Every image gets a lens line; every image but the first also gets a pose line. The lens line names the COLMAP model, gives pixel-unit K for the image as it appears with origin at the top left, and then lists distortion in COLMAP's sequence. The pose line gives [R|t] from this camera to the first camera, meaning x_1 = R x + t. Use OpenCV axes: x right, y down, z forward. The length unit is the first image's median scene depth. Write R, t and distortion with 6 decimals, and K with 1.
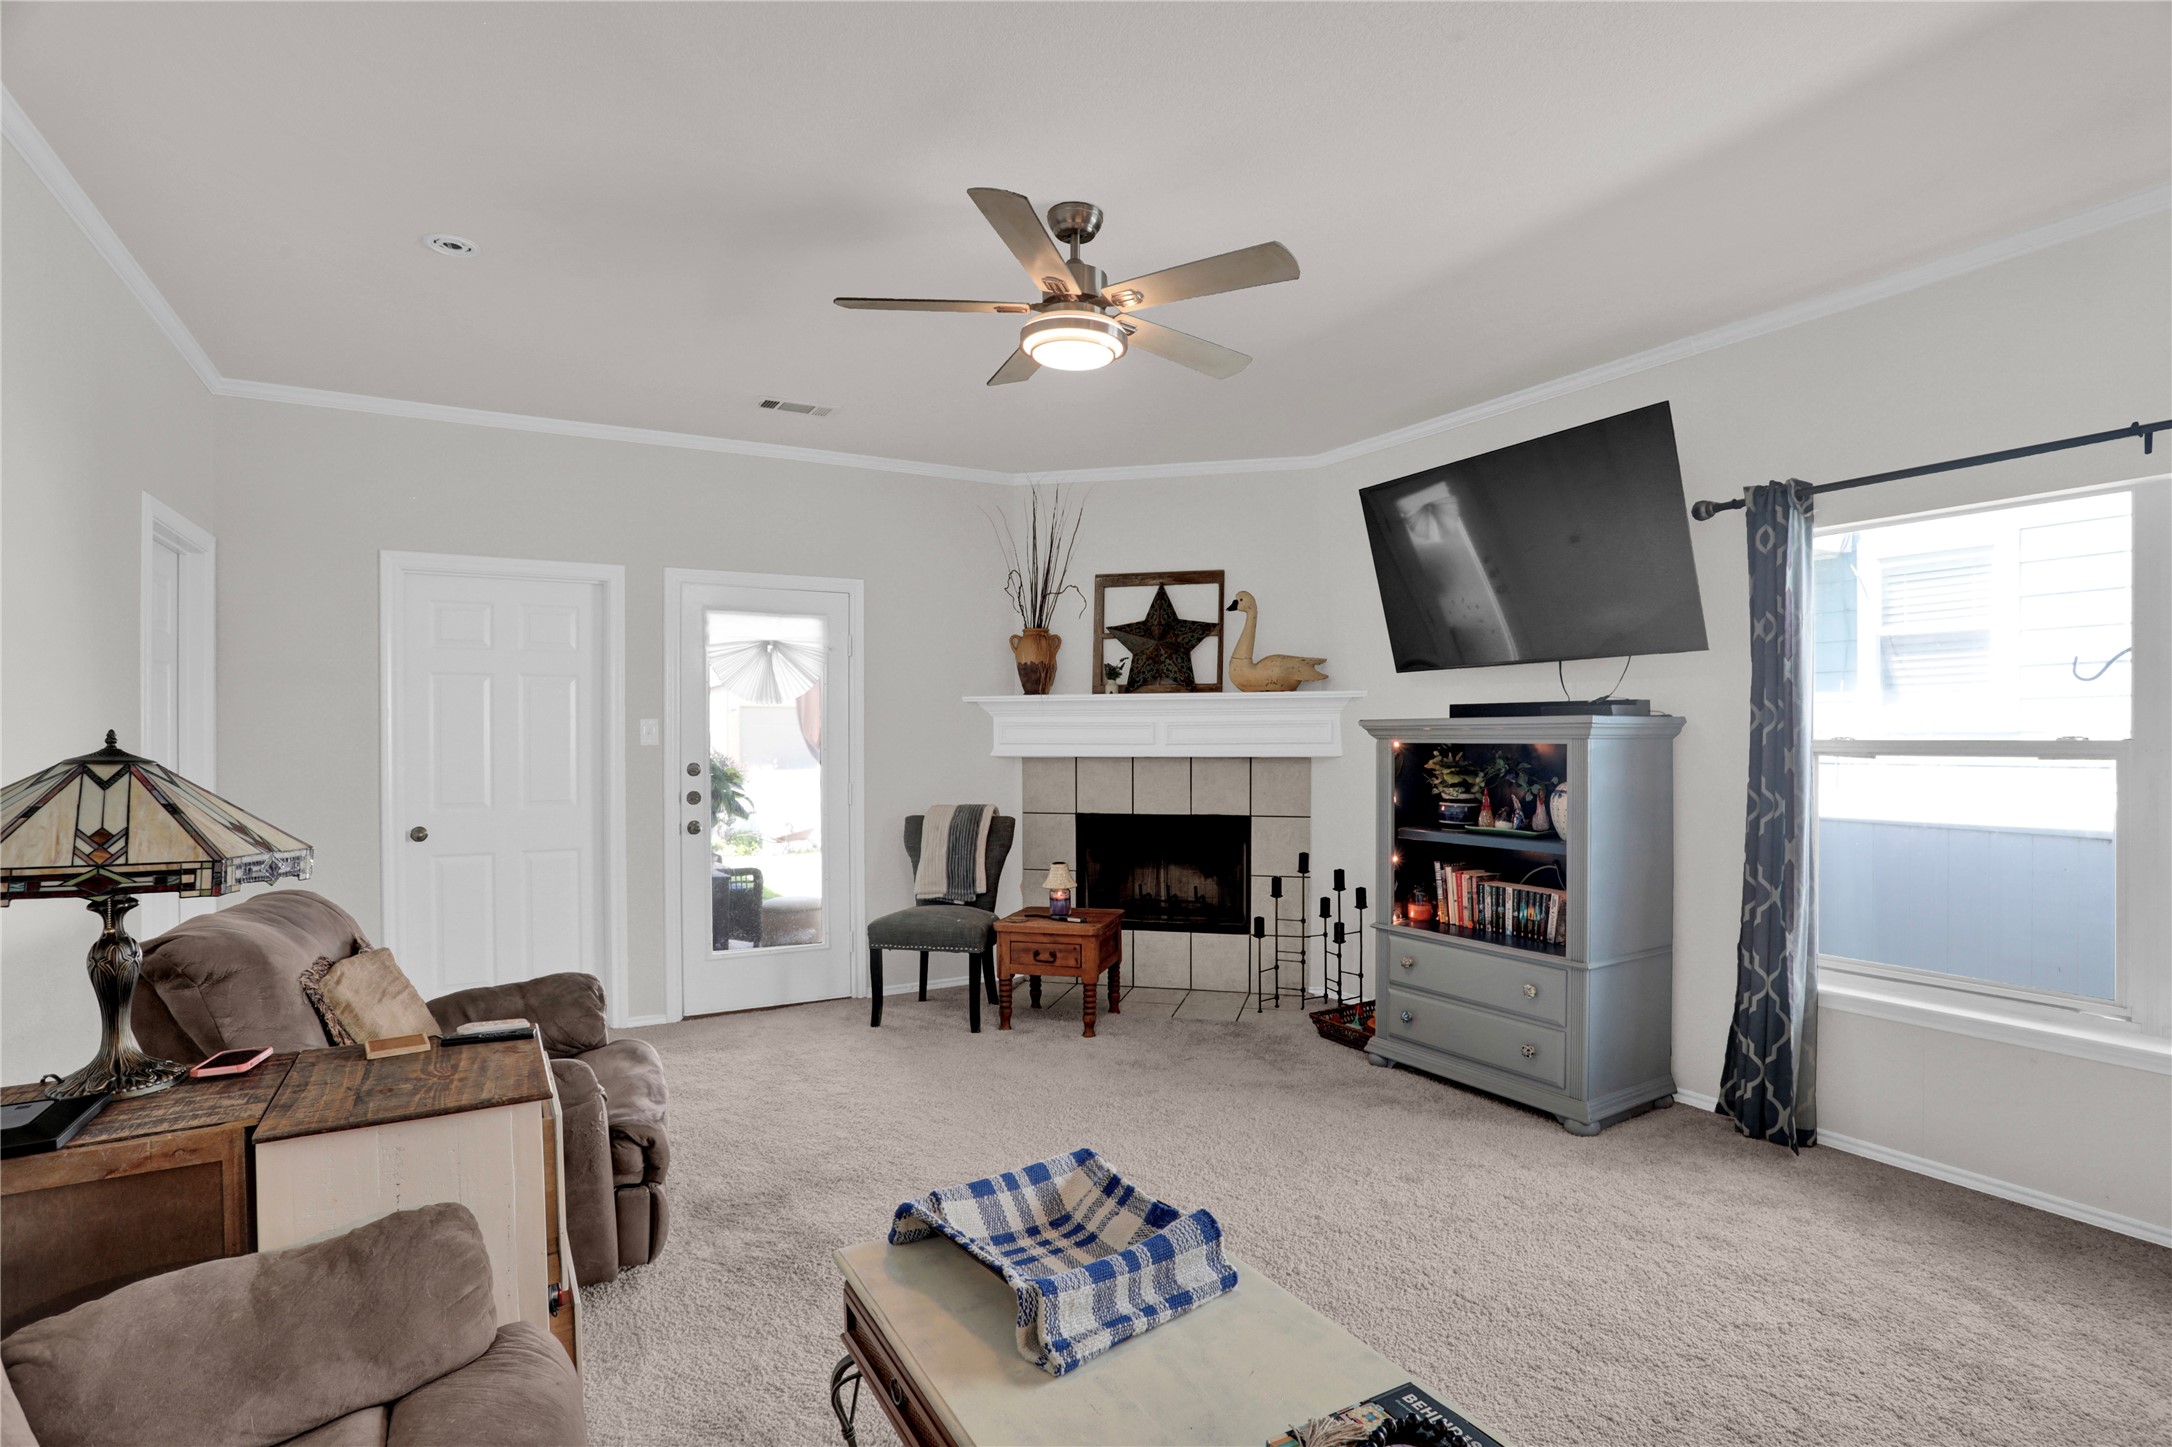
lens RADIAL K [[1081.8, 0, 1087.2], [0, 1081.8, 752.8], [0, 0, 1]] dist [-0.084963, 0.040261]
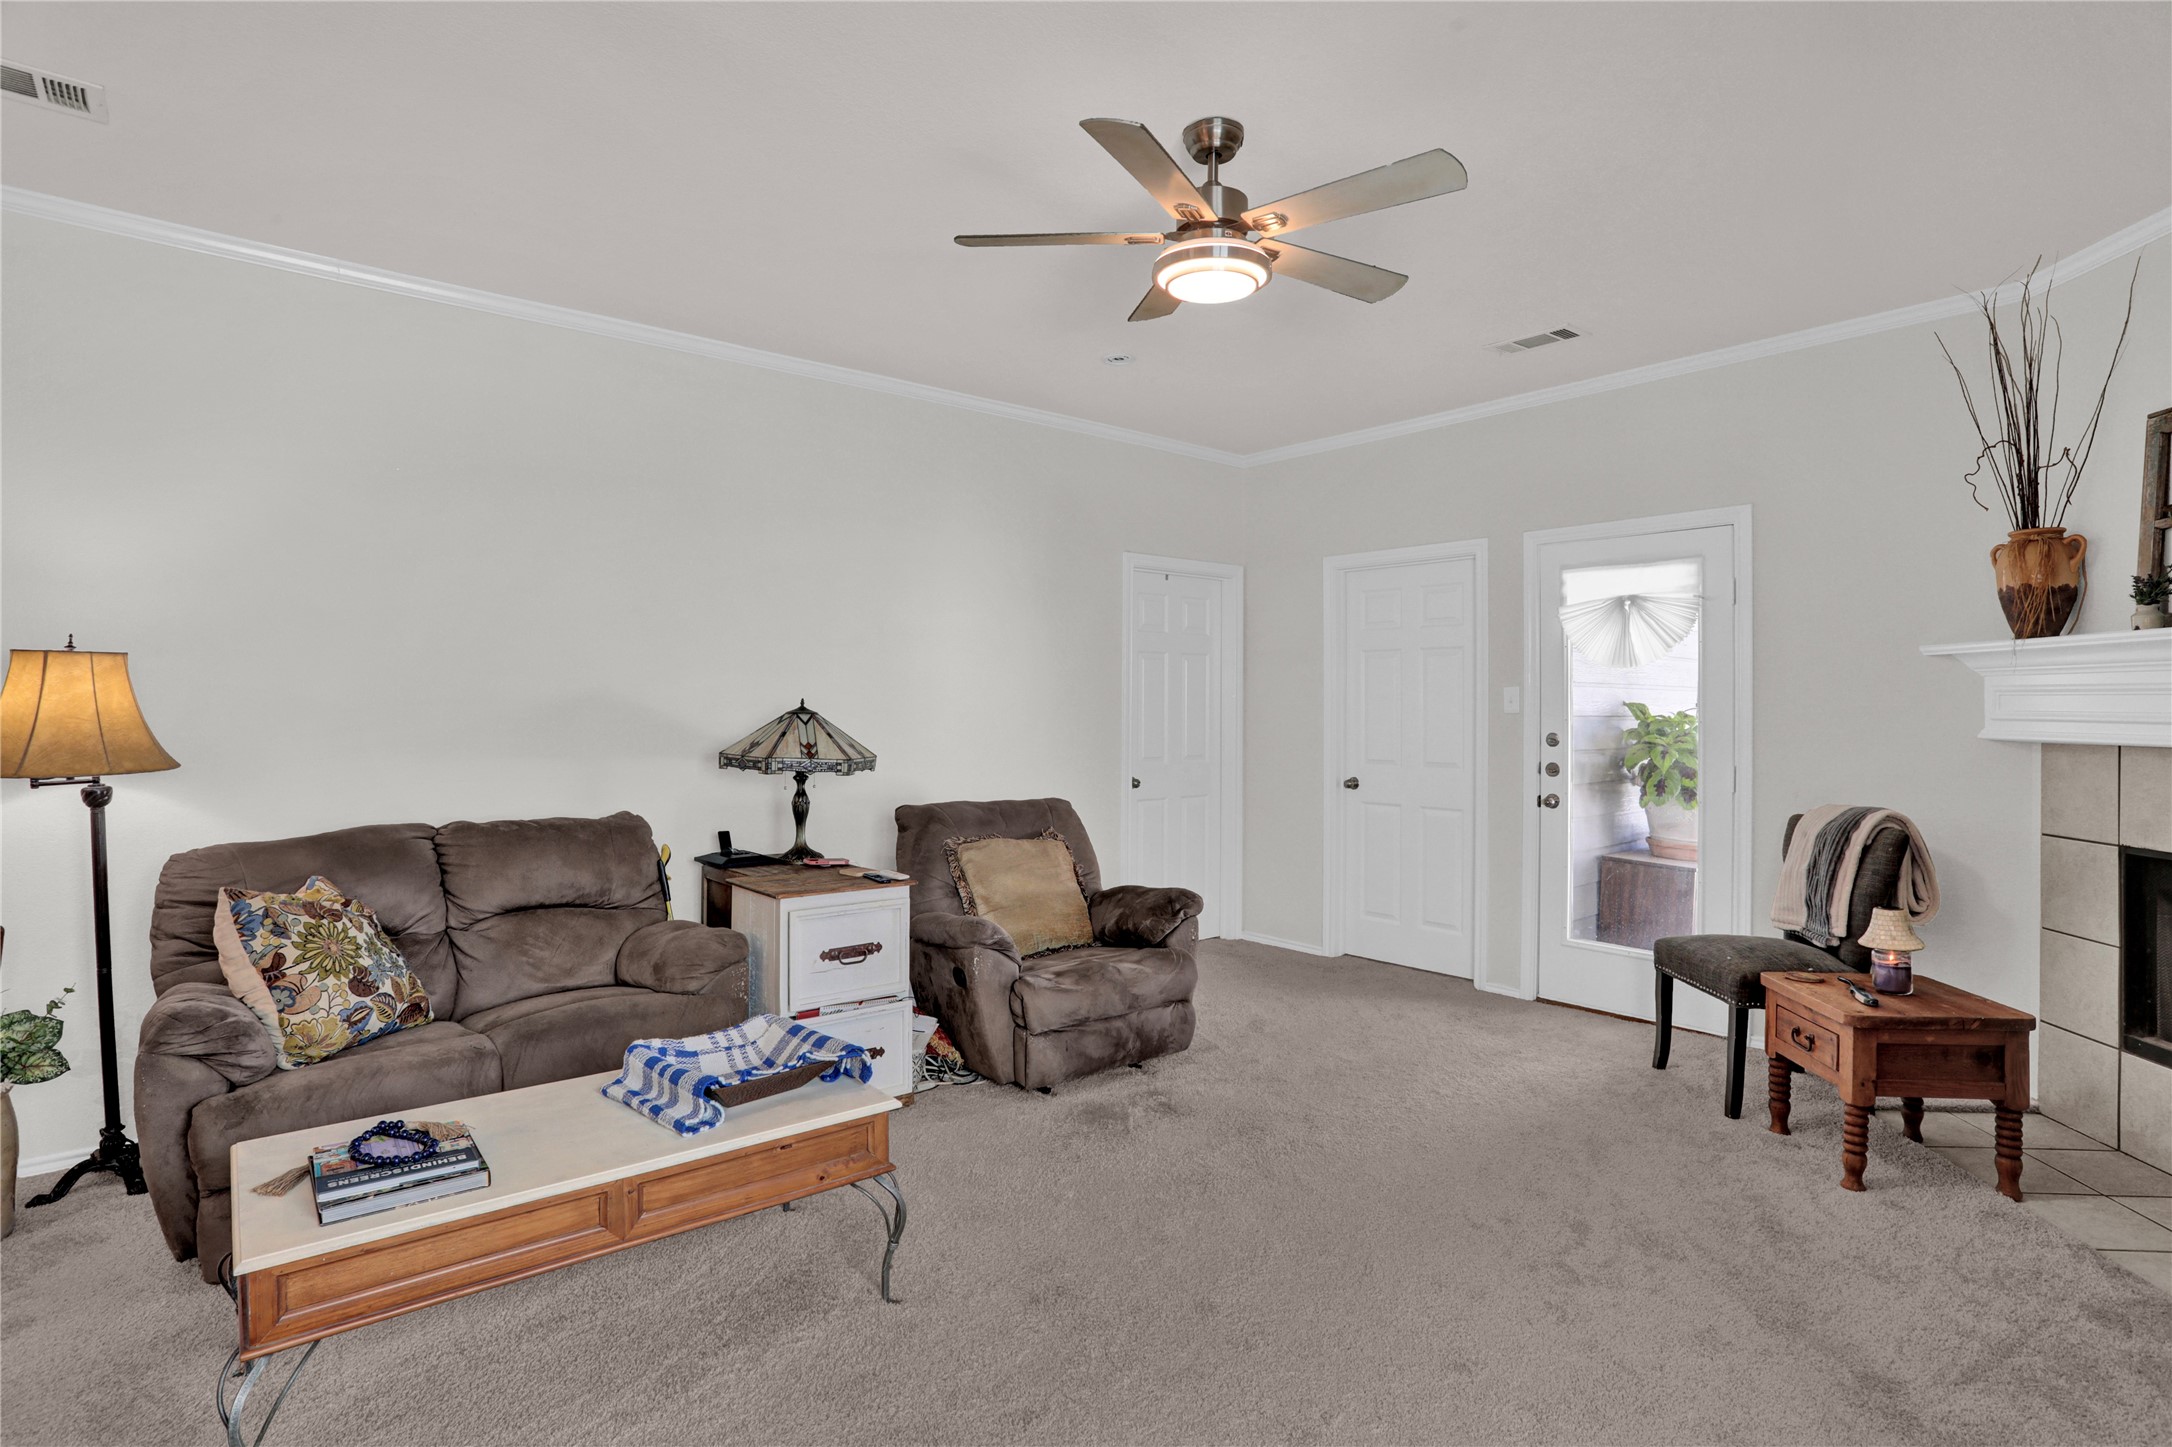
lens RADIAL K [[1103.3, 0, 1084.0], [0, 1103.3, 701.2], [0, 0, 1]] dist [-0.090688, 0.041703]
pose [[0.144660, -0.000359, -0.989481, 0.542035], [-0.019232, 0.999810, -0.003175, -0.007899], [0.989295, 0.019489, 0.144626, 0.465728]]
